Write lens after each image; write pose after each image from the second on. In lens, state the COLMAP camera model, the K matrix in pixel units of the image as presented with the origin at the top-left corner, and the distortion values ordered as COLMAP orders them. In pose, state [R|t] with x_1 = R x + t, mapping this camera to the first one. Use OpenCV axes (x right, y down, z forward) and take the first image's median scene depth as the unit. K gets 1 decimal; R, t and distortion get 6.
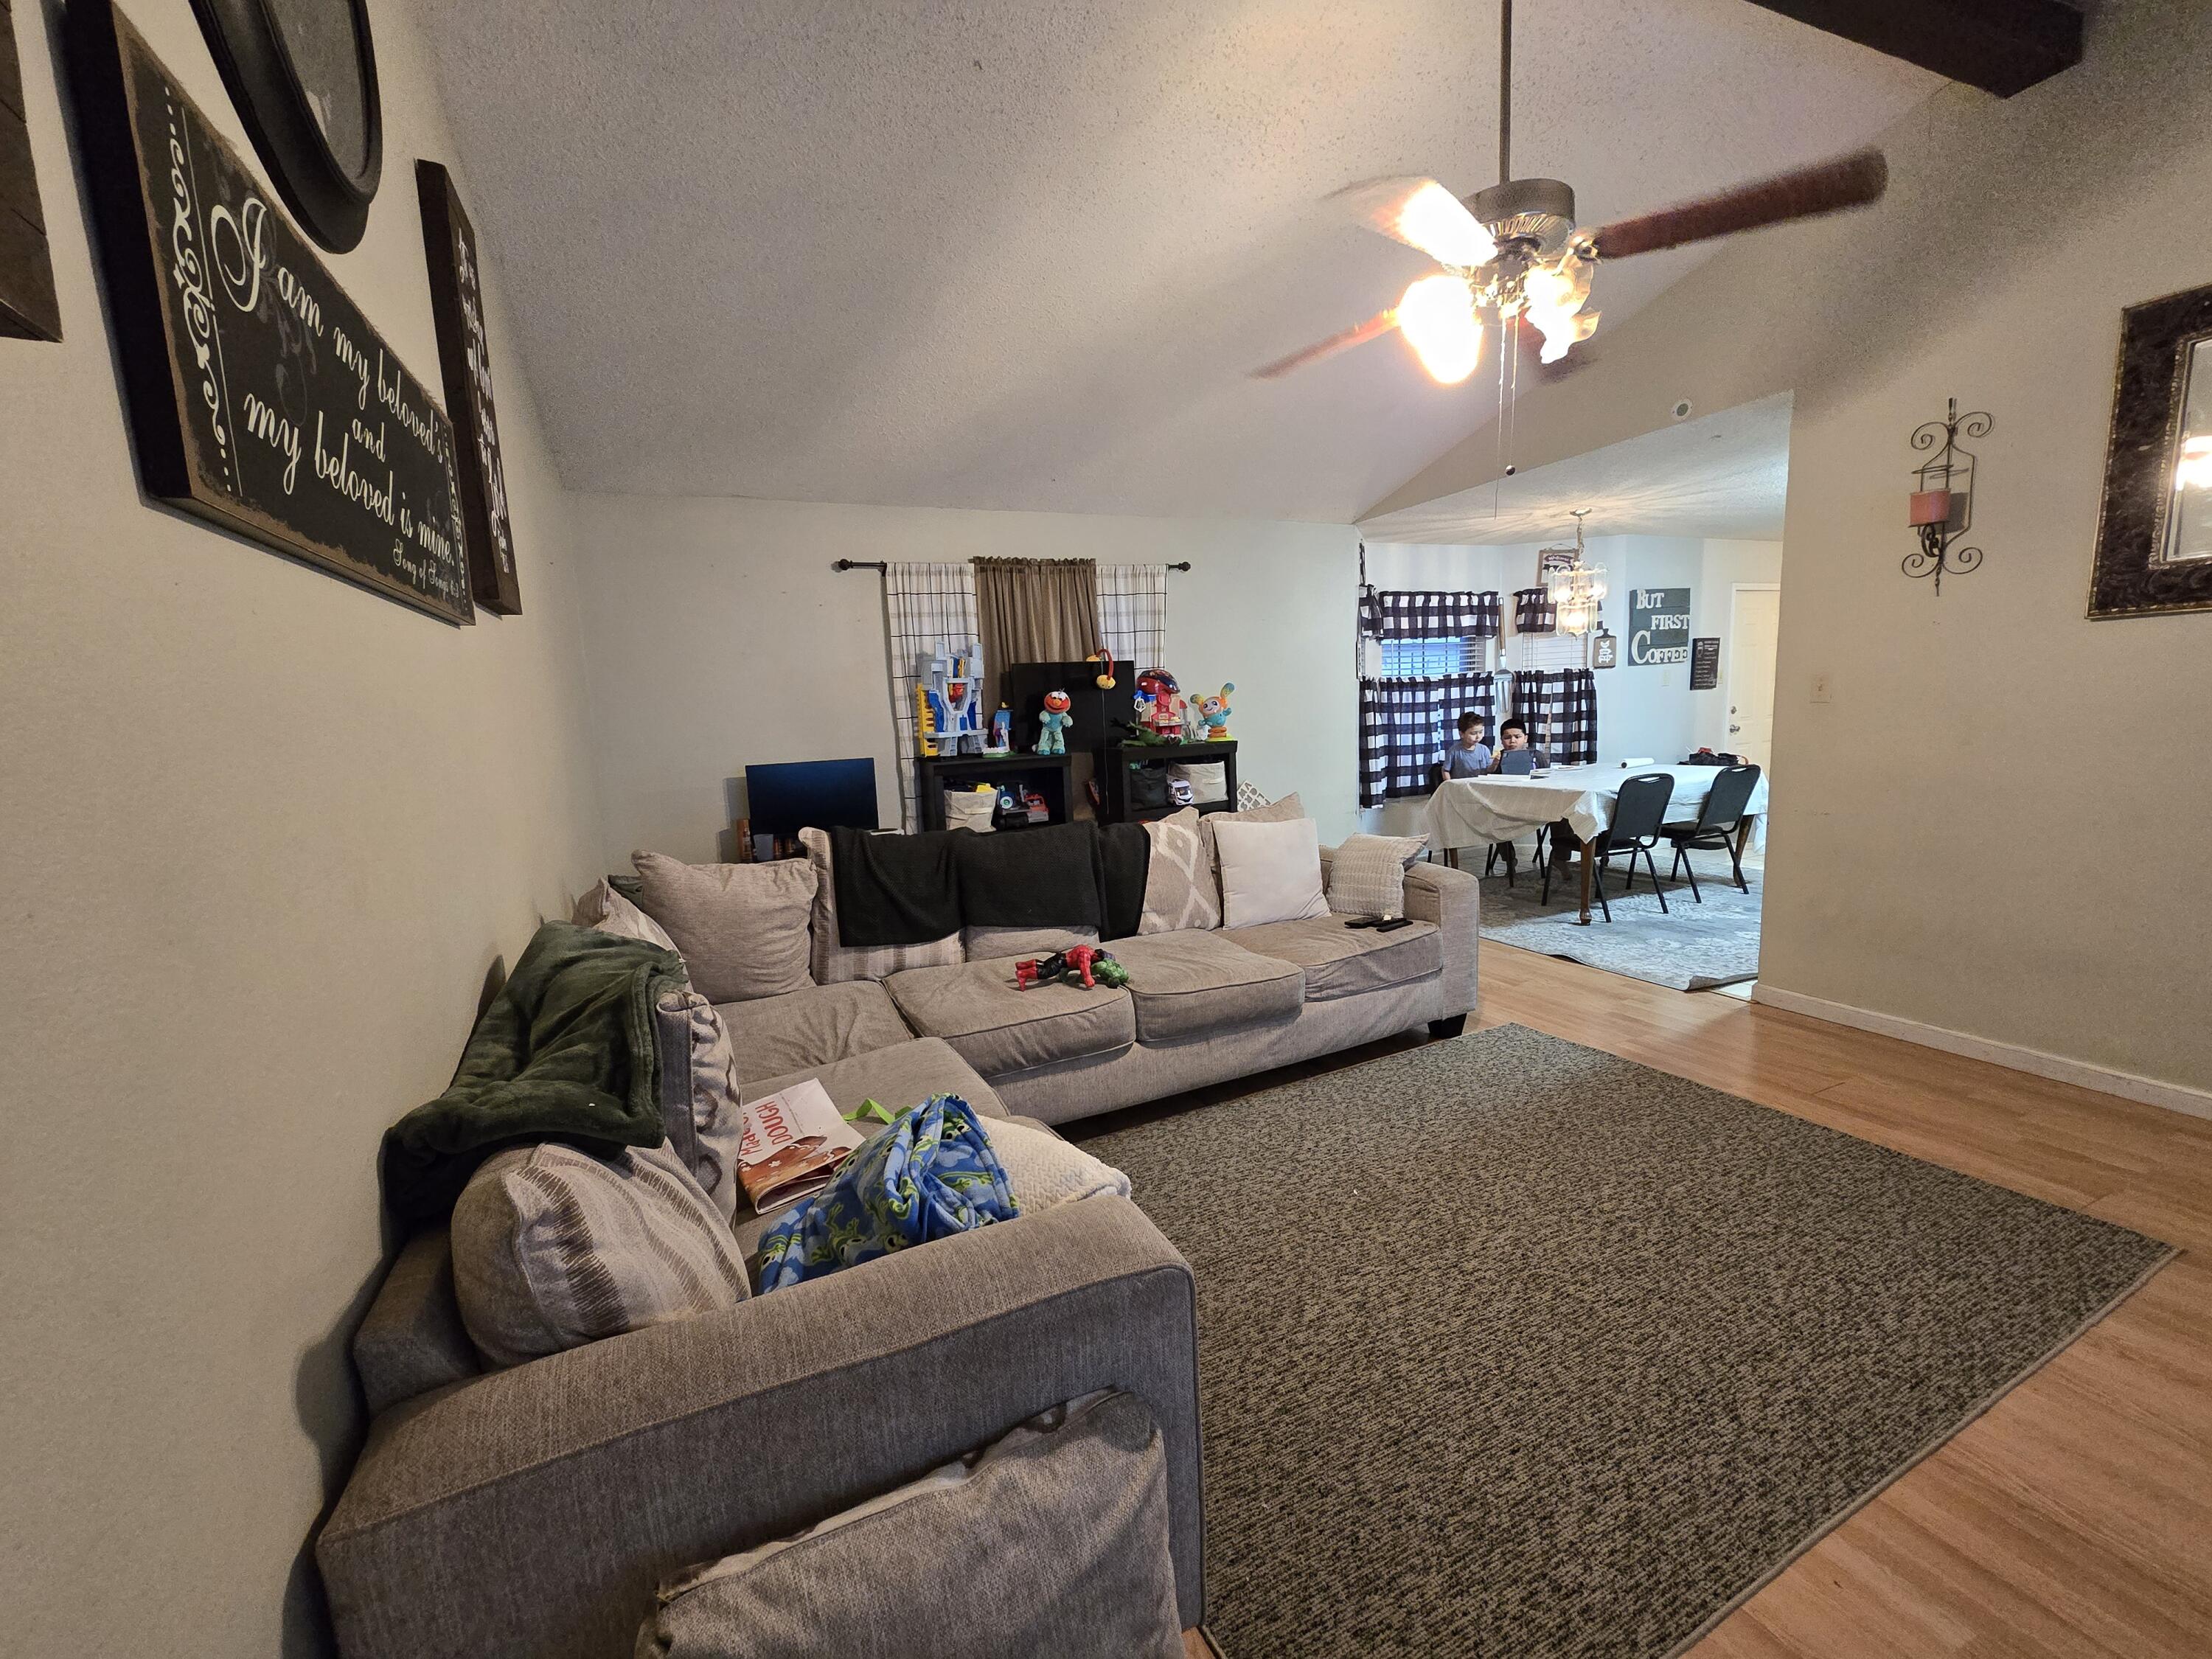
lens RADIAL K [[905.5, 0, 1097.5], [0, 905.5, 835.8], [0, 0, 1]] dist [0.001807, 0.001194]
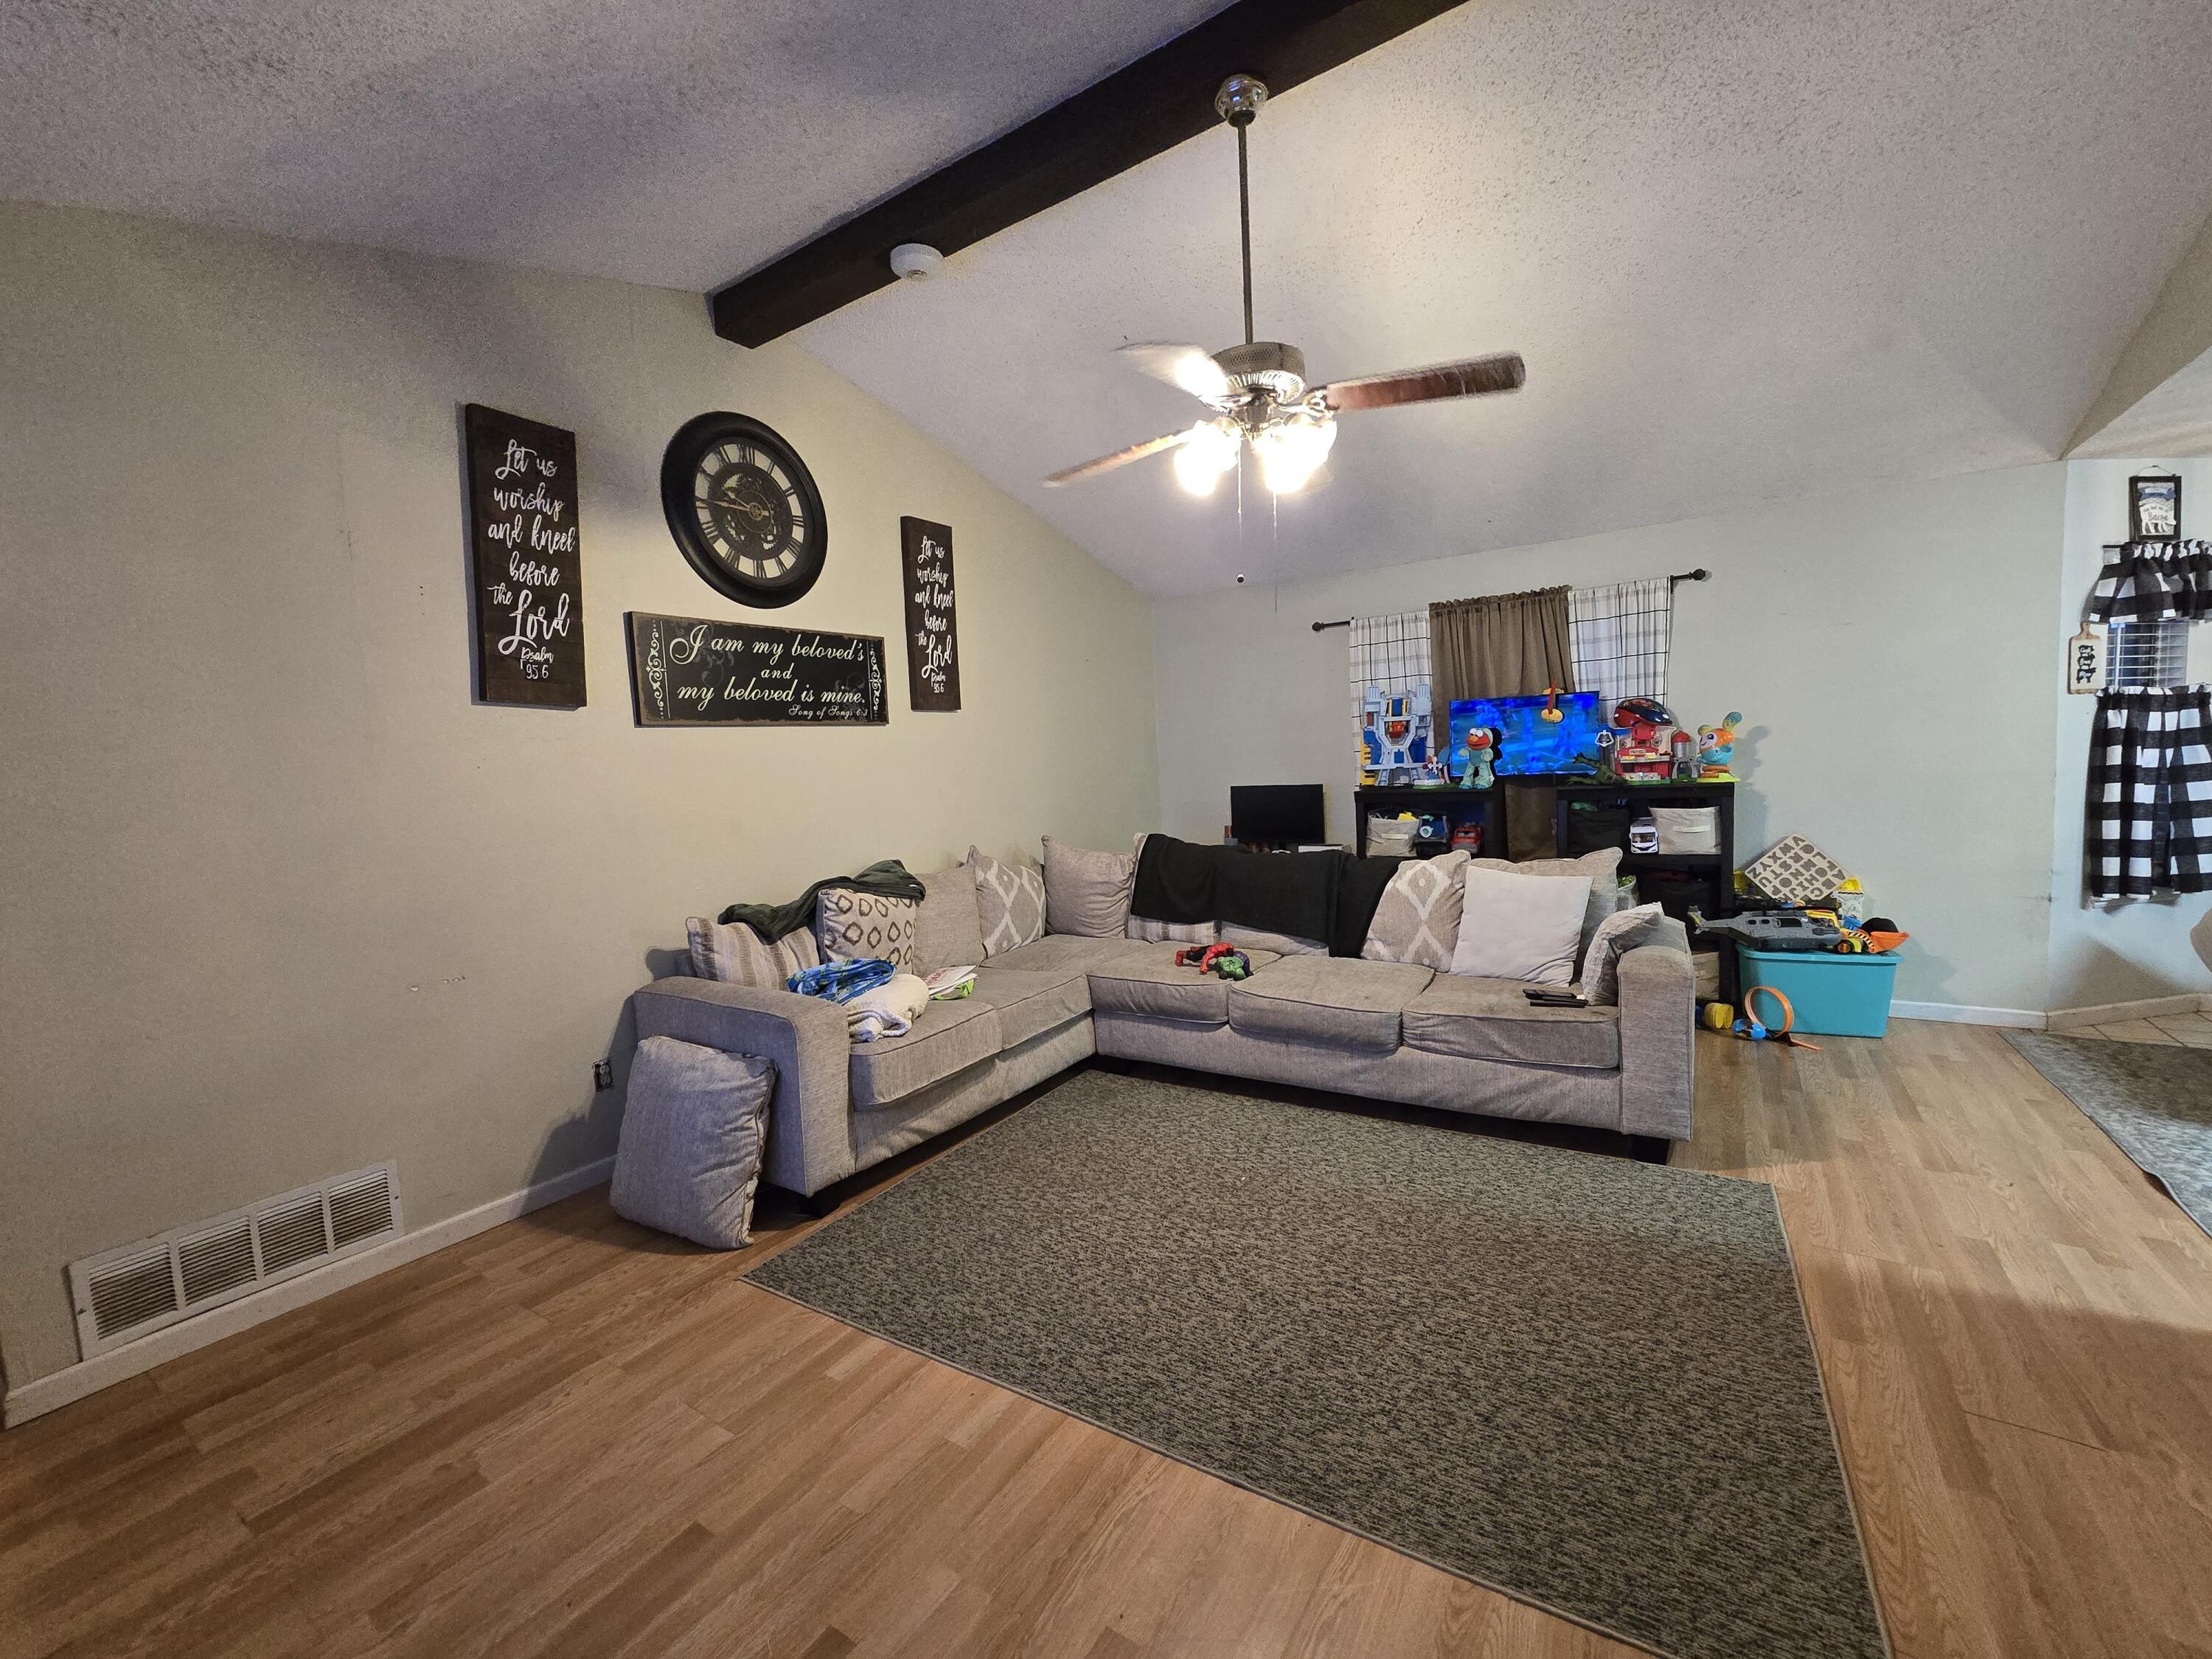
lens RADIAL K [[905.5, 0, 1097.5], [0, 905.5, 835.8], [0, 0, 1]] dist [0.001807, 0.001194]
pose [[0.533958, 0.096721, -0.839961, 0.438145], [-0.098109, 0.993813, 0.052070, -0.036139], [0.839800, 0.054604, 0.540143, 0.068777]]
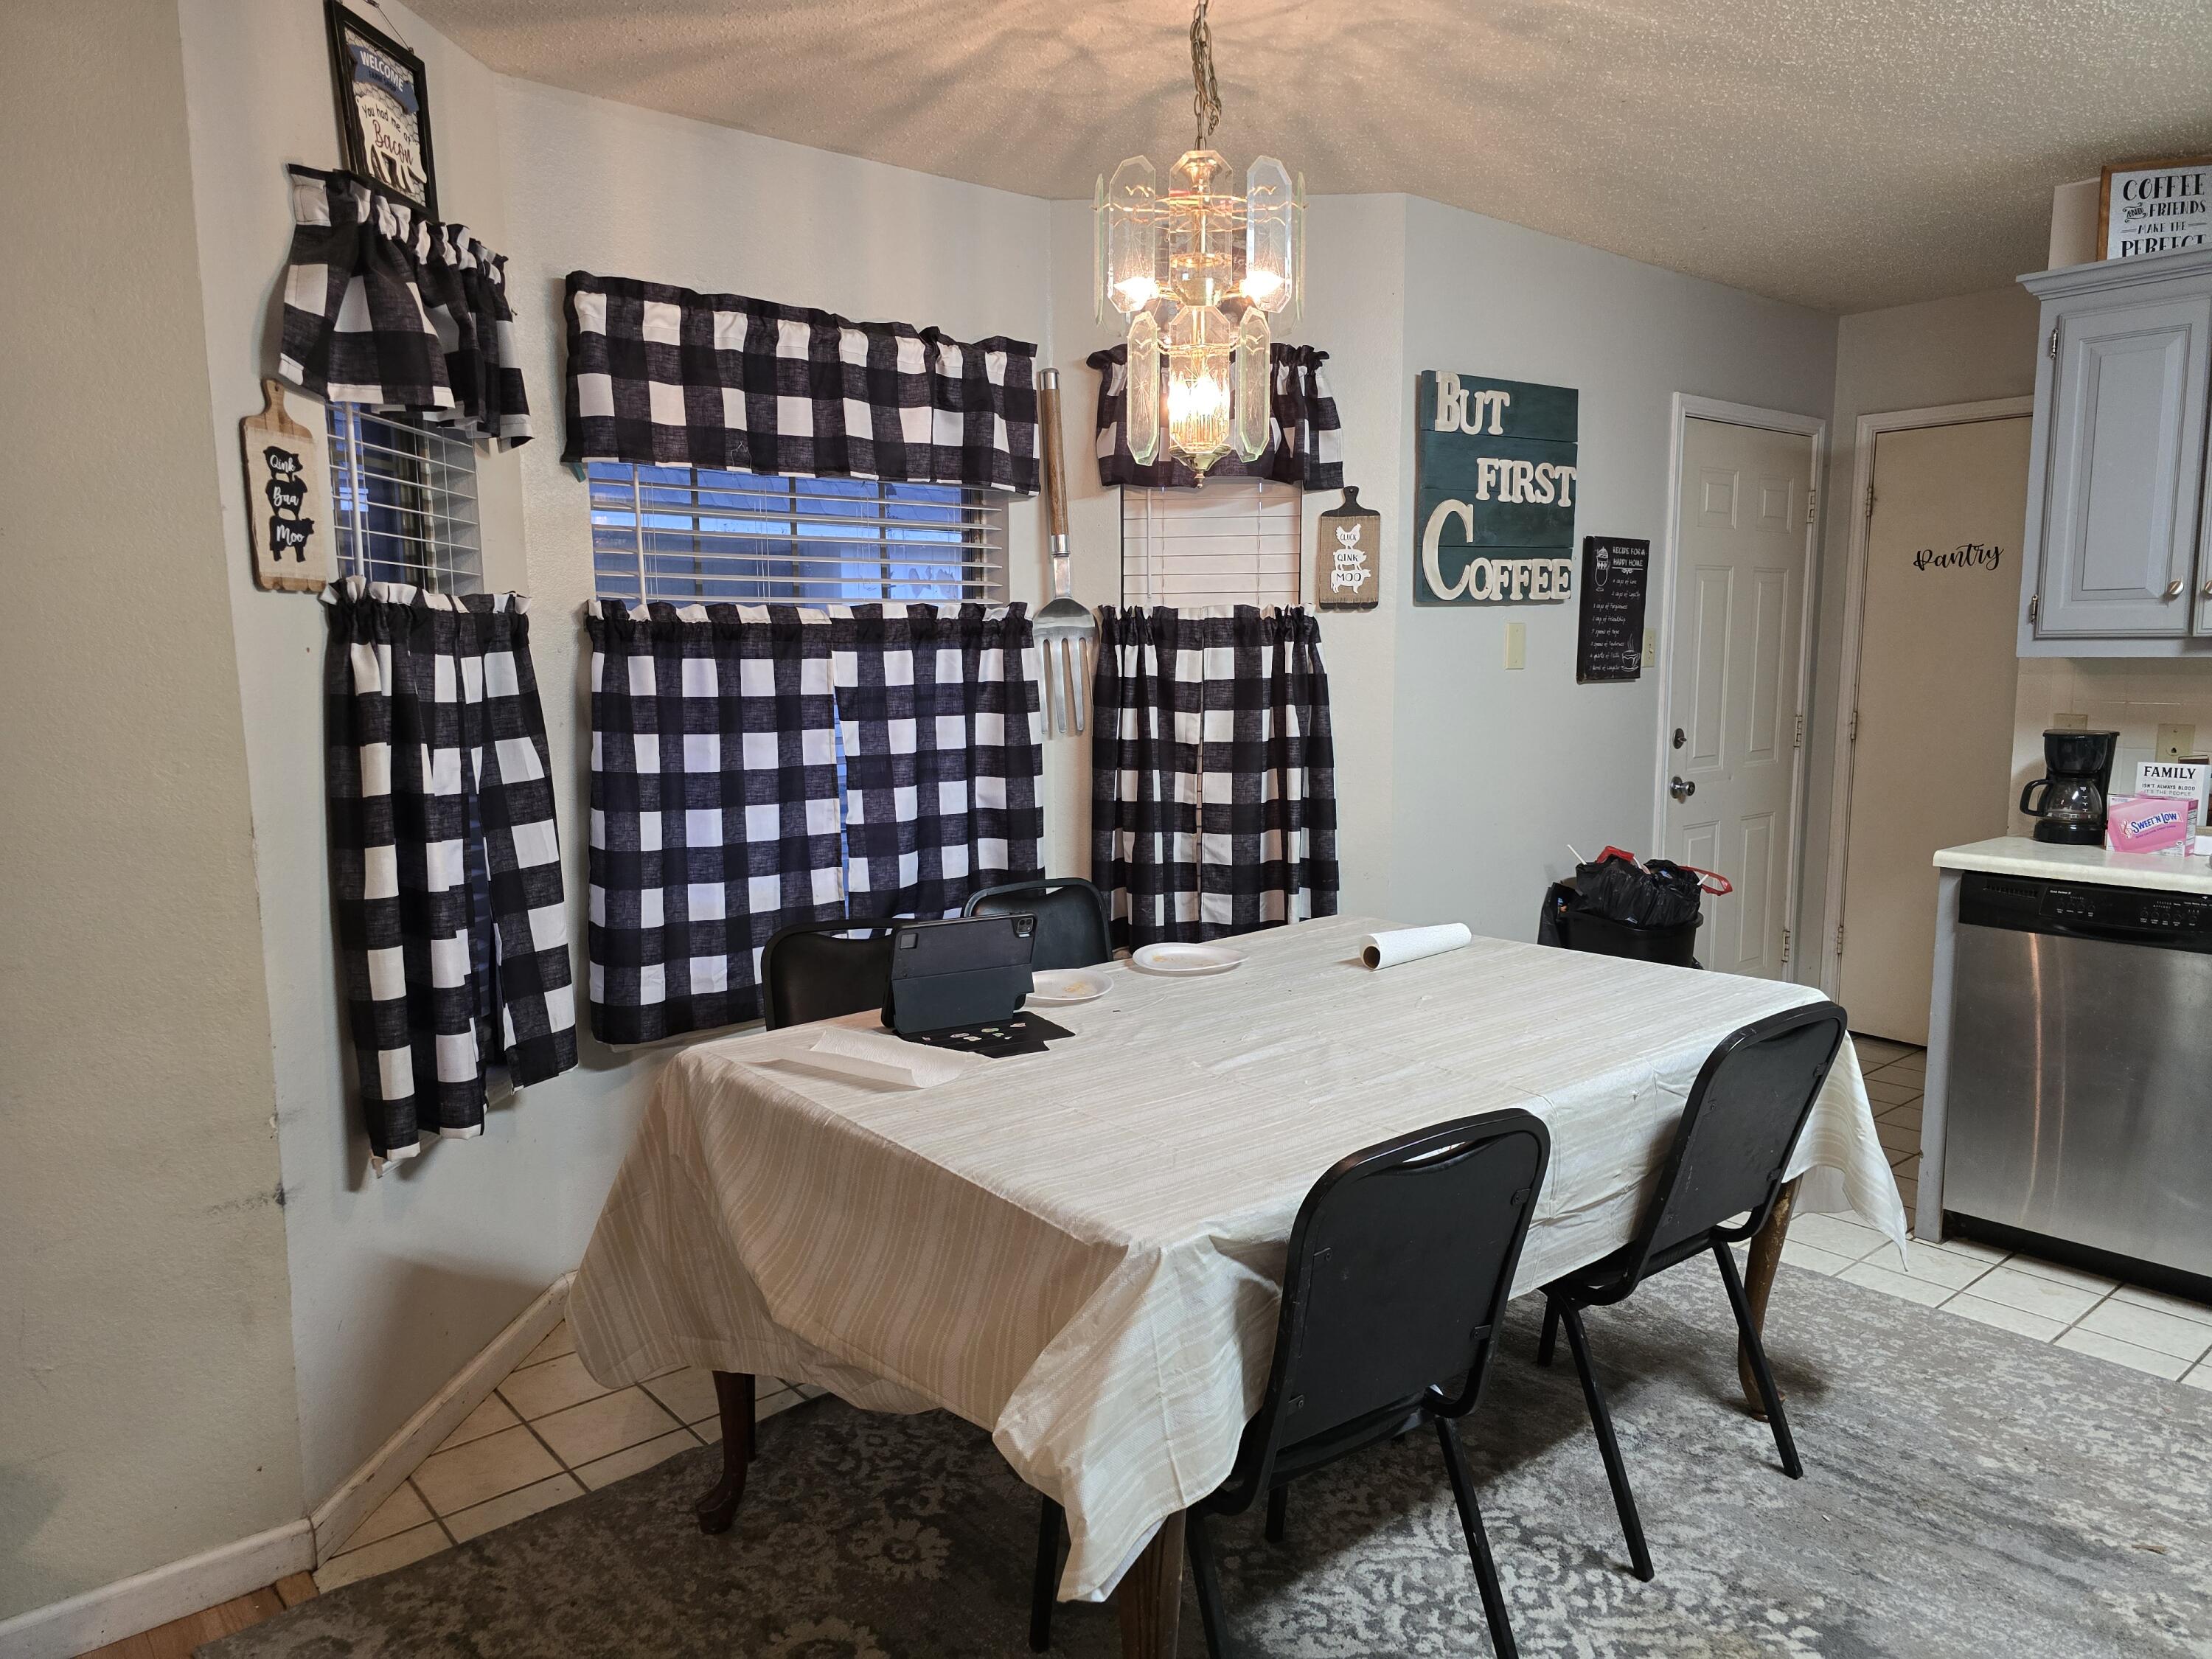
lens RADIAL K [[1487.7, 0, 1106.0], [0, 1487.7, 829.5], [0, 0, 1]] dist [0.060258, -0.057011]
pose [[0.958154, 0.006306, 0.286185, 0.351176], [0.002598, 0.999525, -0.030724, -0.097717], [-0.286243, 0.030182, 0.957682, 0.559833]]
